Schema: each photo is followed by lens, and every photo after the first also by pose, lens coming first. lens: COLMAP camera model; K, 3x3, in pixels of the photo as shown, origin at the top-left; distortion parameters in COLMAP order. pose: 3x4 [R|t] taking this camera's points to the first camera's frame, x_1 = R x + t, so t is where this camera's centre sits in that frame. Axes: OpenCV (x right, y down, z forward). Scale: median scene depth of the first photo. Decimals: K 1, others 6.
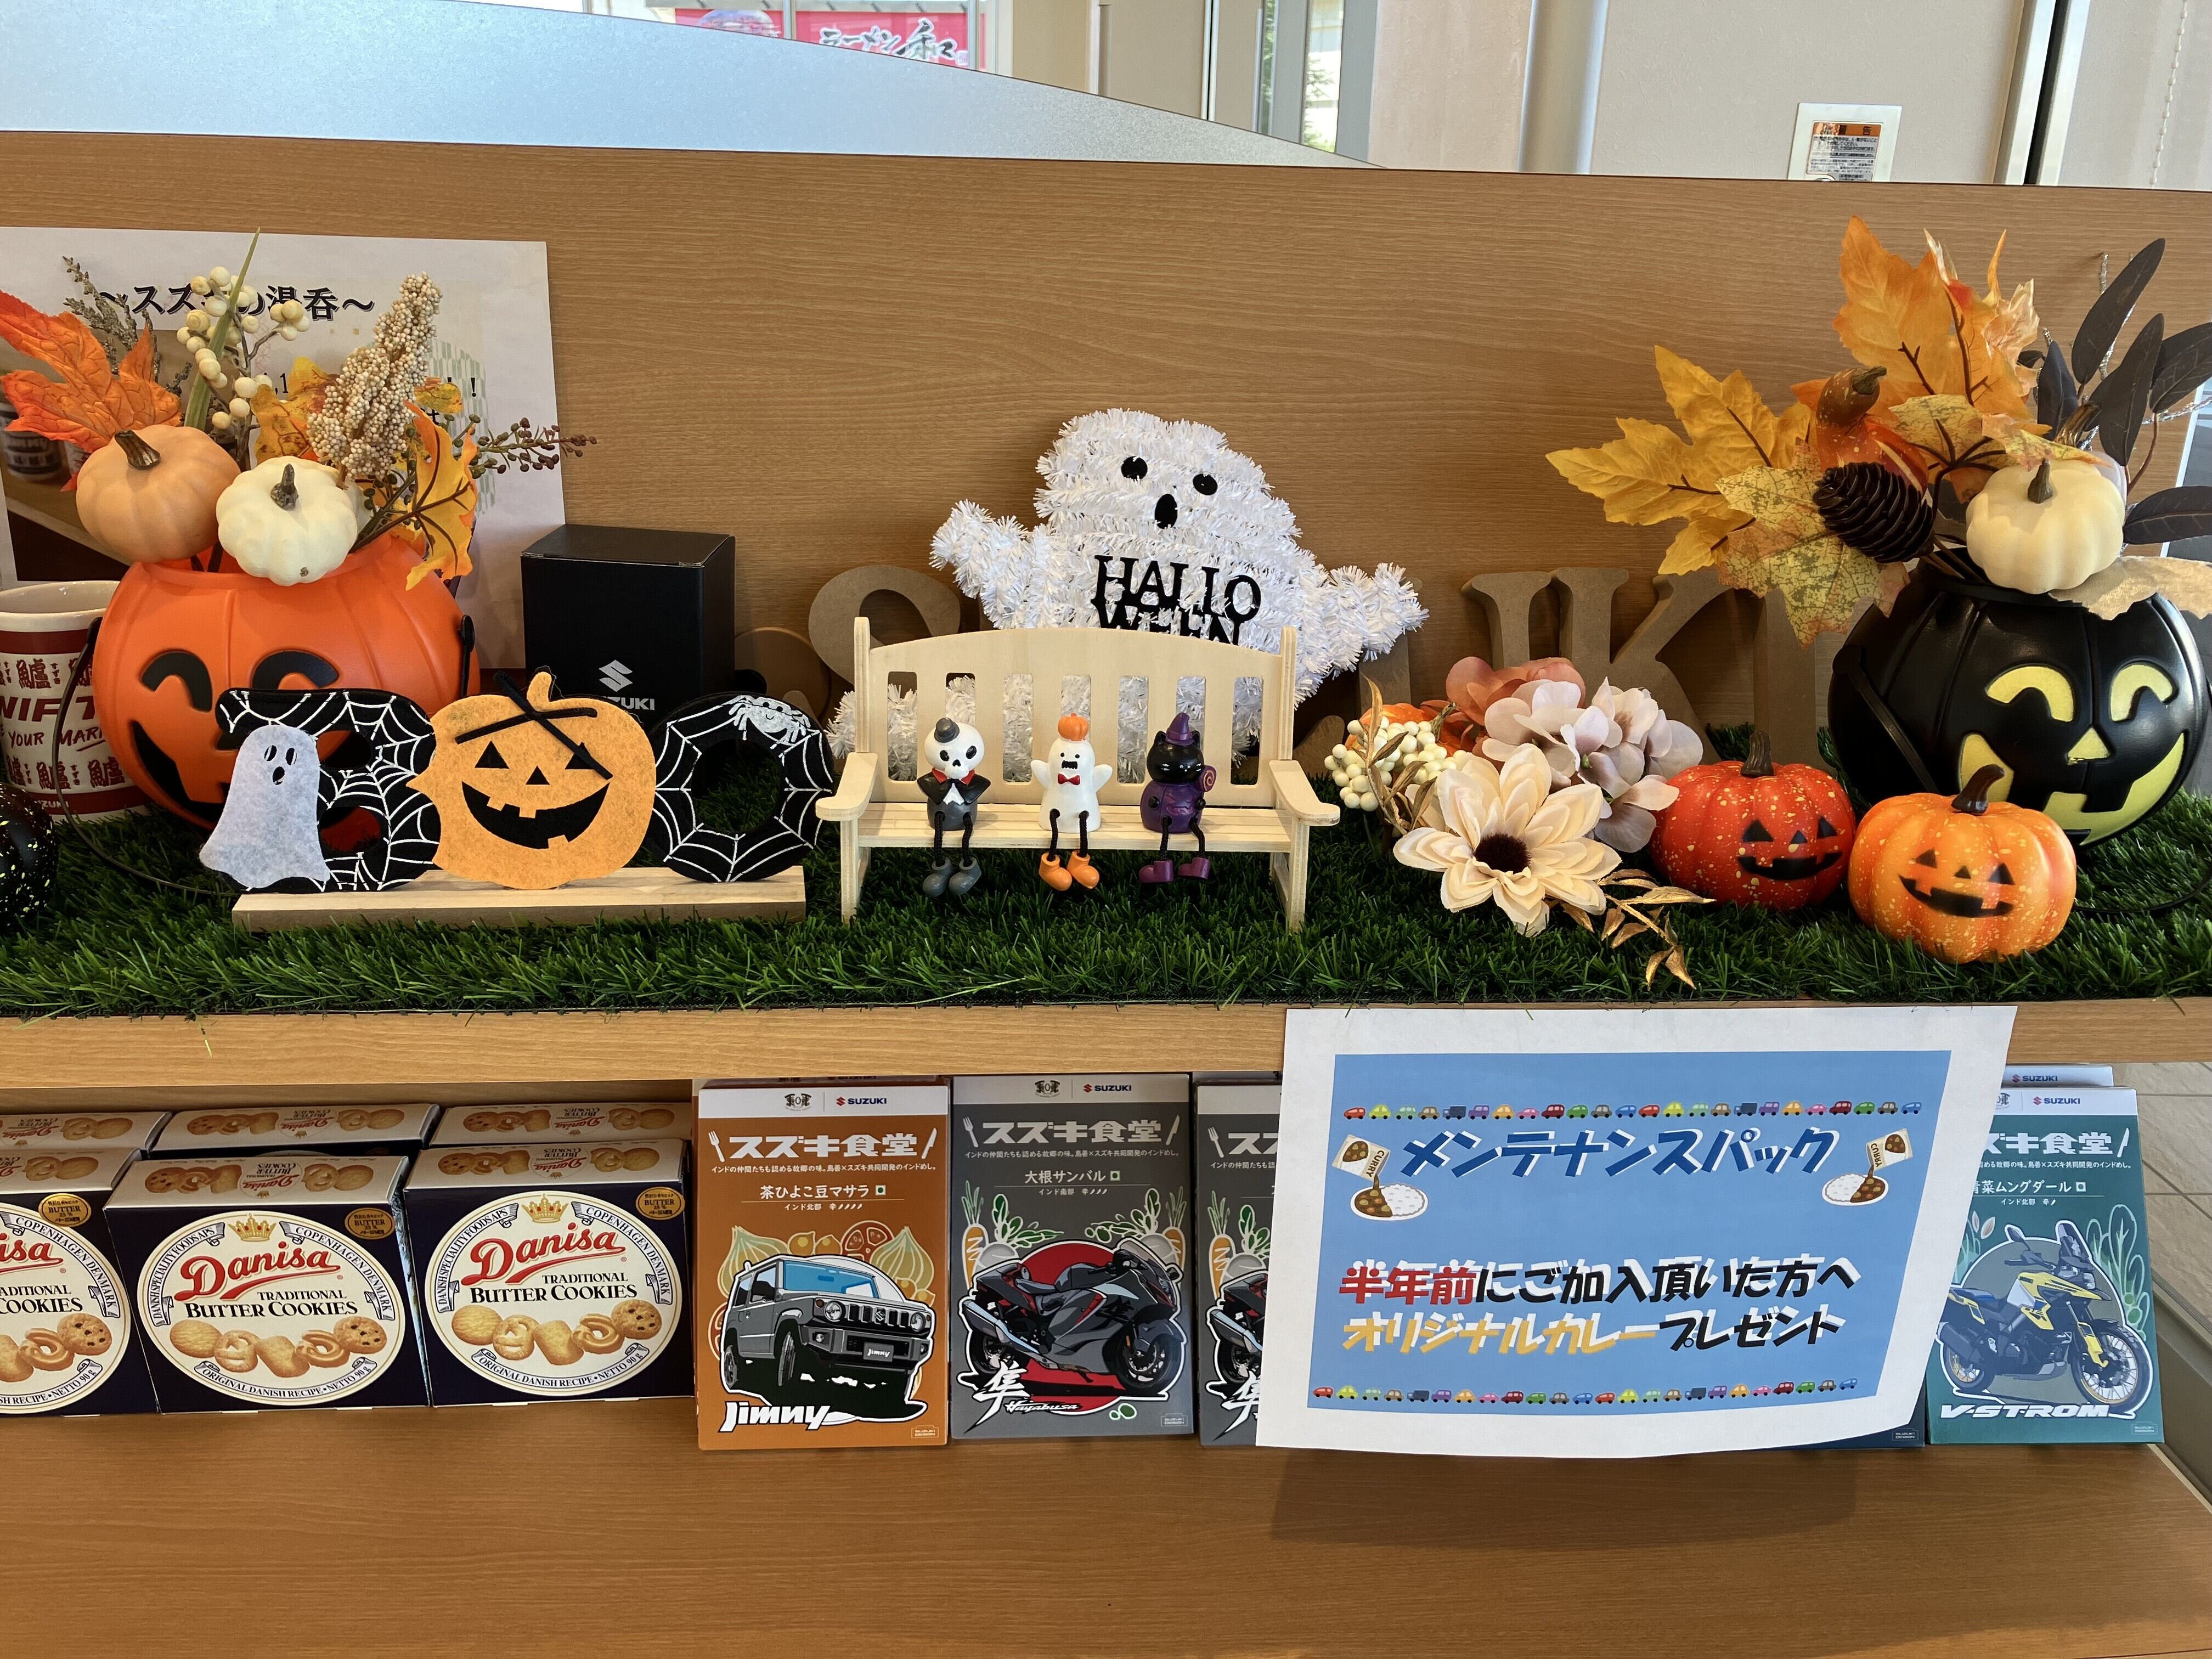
lens RADIAL K [[1798.1, 0, 1108.2], [0, 1798.1, 830.1], [0, 0, 1]] dist [0.008685, 0.005009]
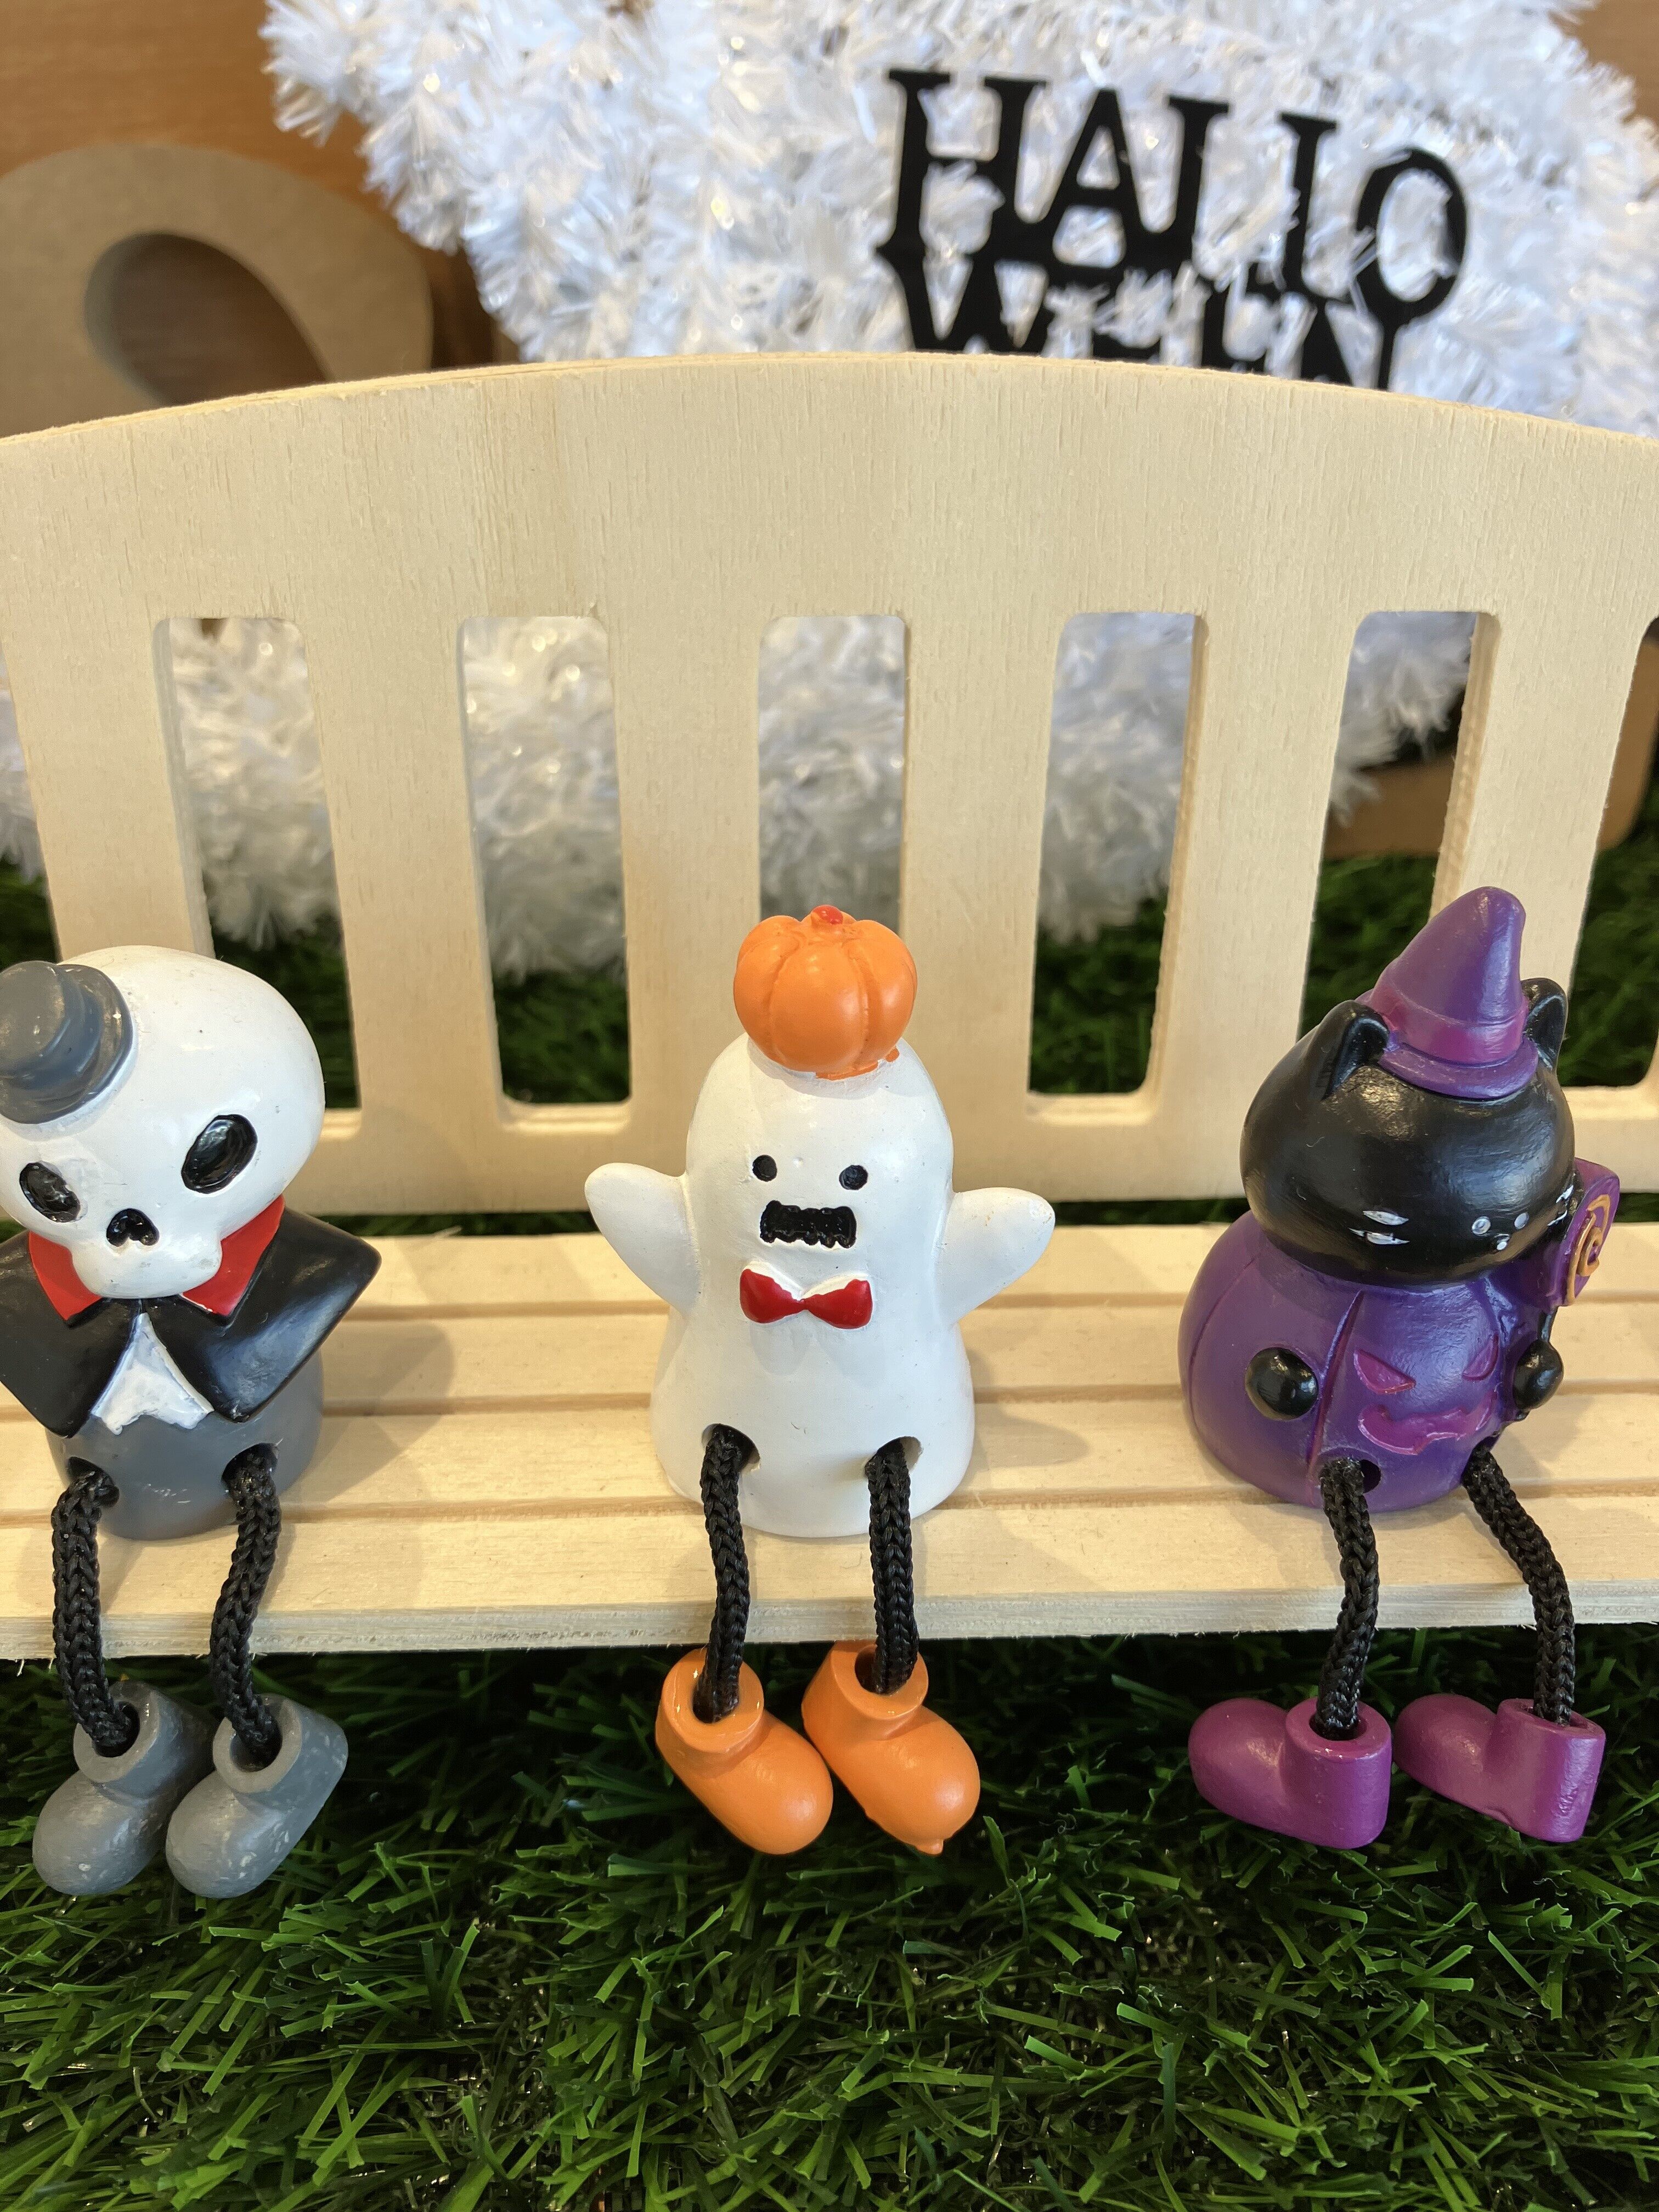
lens RADIAL K [[1959.0, 0, 825.3], [0, 1959.0, 1107.8], [0, 0, 1]] dist [-0.042294, 0.005821]
pose [[0.999832, -0.011860, -0.013975, -0.014286], [0.015004, 0.967500, 0.252426, -0.076271], [0.010527, -0.252593, 0.967515, 0.683979]]
